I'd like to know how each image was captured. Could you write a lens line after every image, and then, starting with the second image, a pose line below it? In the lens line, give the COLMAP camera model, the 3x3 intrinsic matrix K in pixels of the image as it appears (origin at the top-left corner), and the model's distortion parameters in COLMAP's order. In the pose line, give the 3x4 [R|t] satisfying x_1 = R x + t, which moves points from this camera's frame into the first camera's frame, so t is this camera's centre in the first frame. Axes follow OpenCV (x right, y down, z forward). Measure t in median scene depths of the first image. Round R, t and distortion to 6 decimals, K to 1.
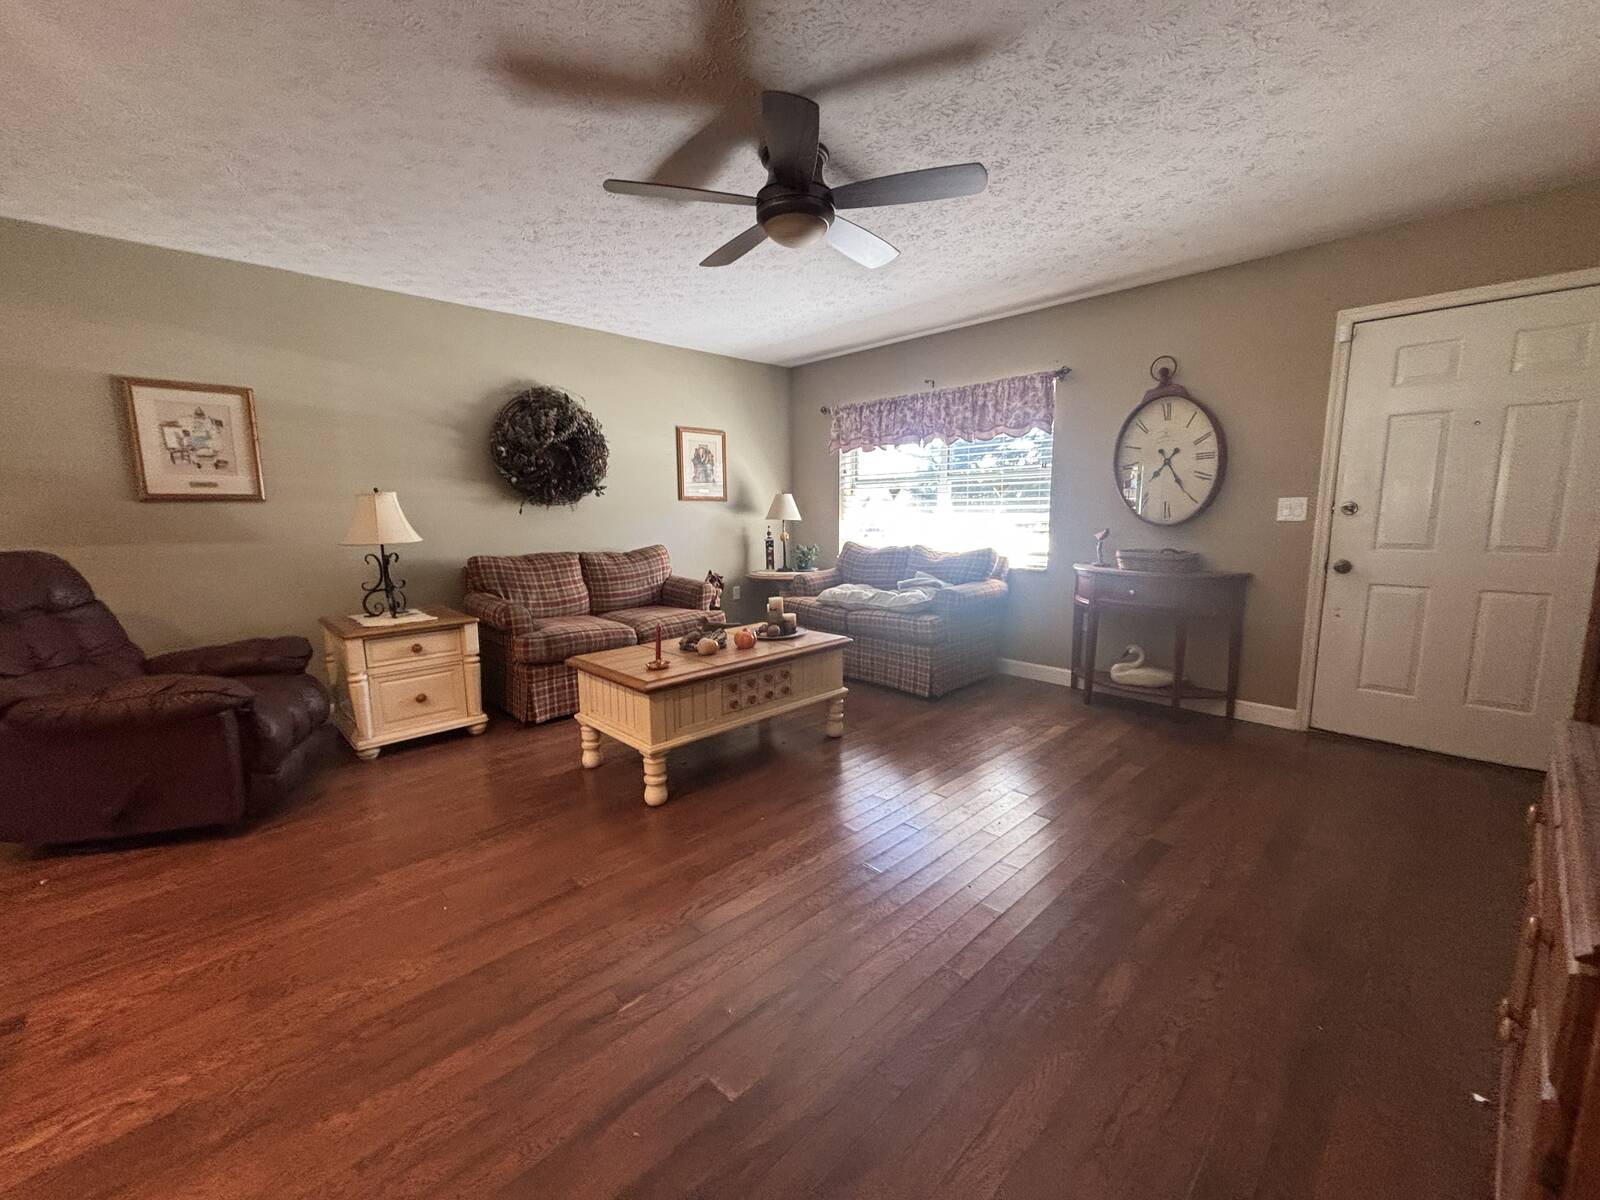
lens RADIAL K [[645.6, 0, 811.7], [0, 645.6, 598.1], [0, 0, 1]] dist [-0.001396, 0.000181]
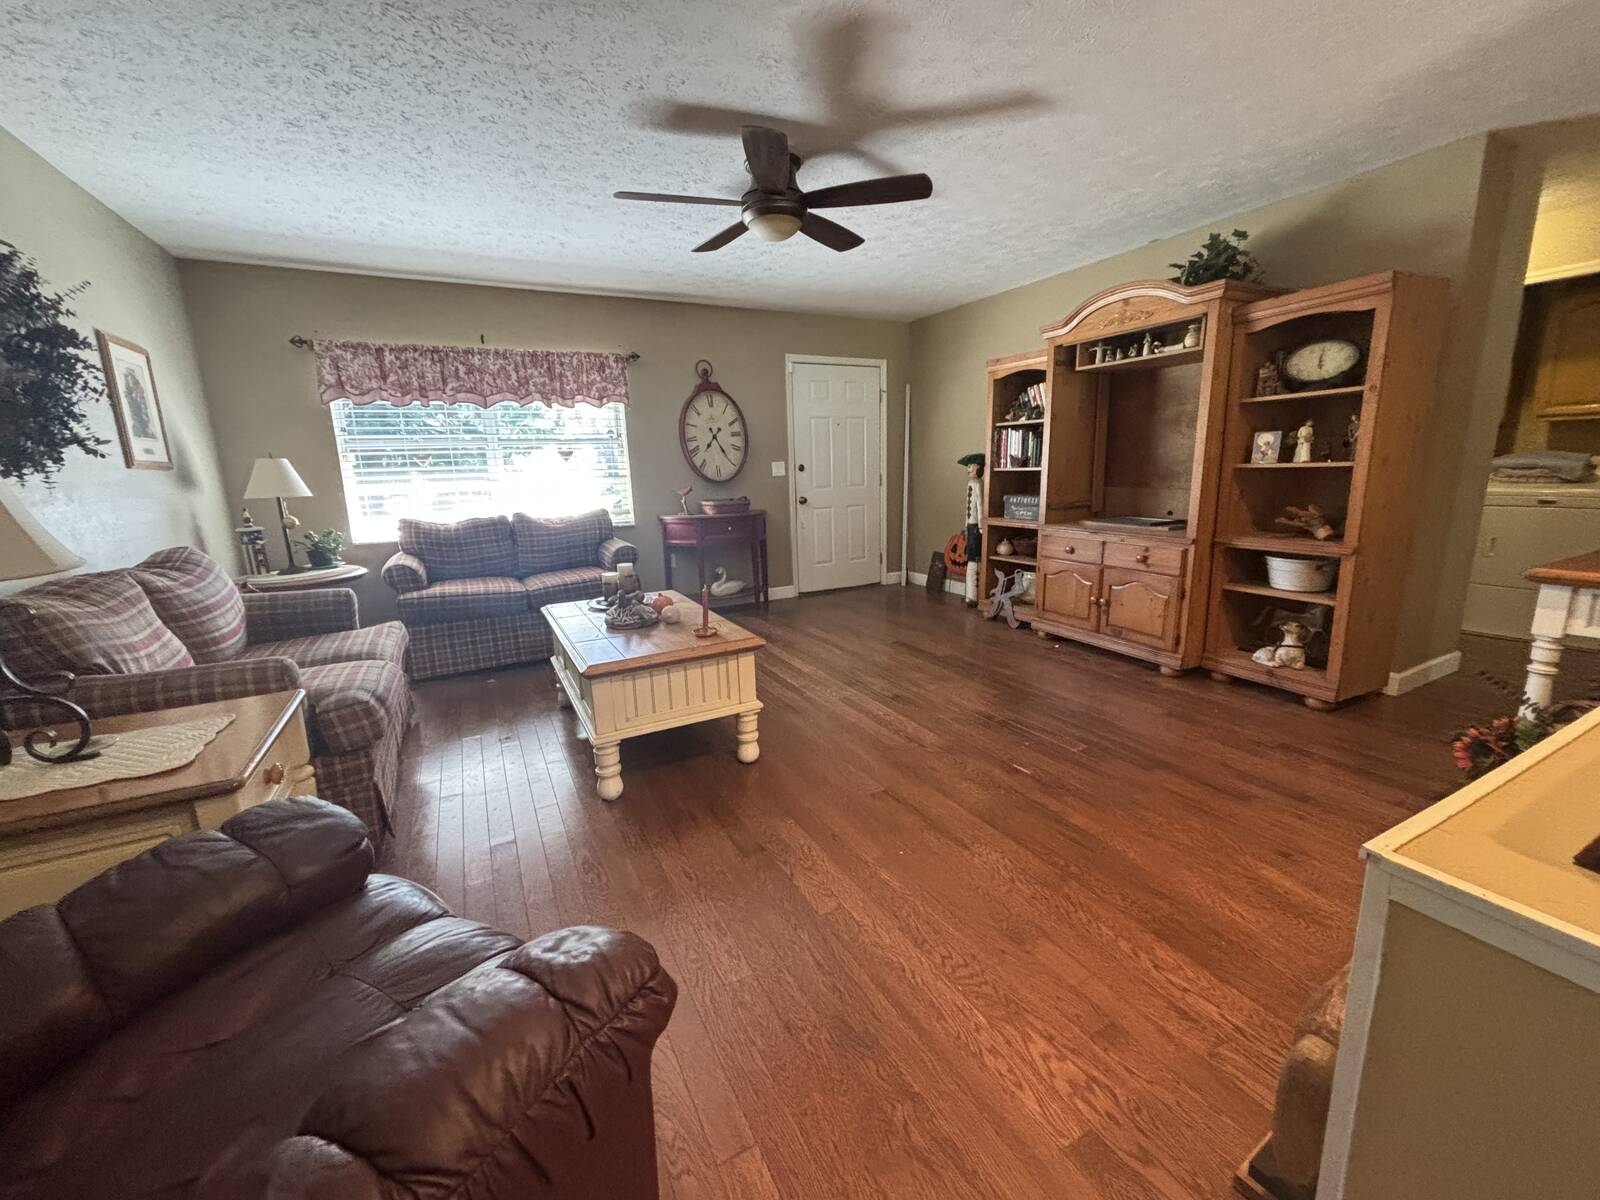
lens RADIAL K [[637.0, 0, 797.2], [0, 637.0, 597.7], [0, 0, 1]] dist [-0.024323, -0.000141]
pose [[0.286670, -0.188337, 0.939335, -0.714109], [0.156233, 0.976551, 0.148119, -0.039352], [-0.945205, 0.104294, 0.309372, 0.391043]]
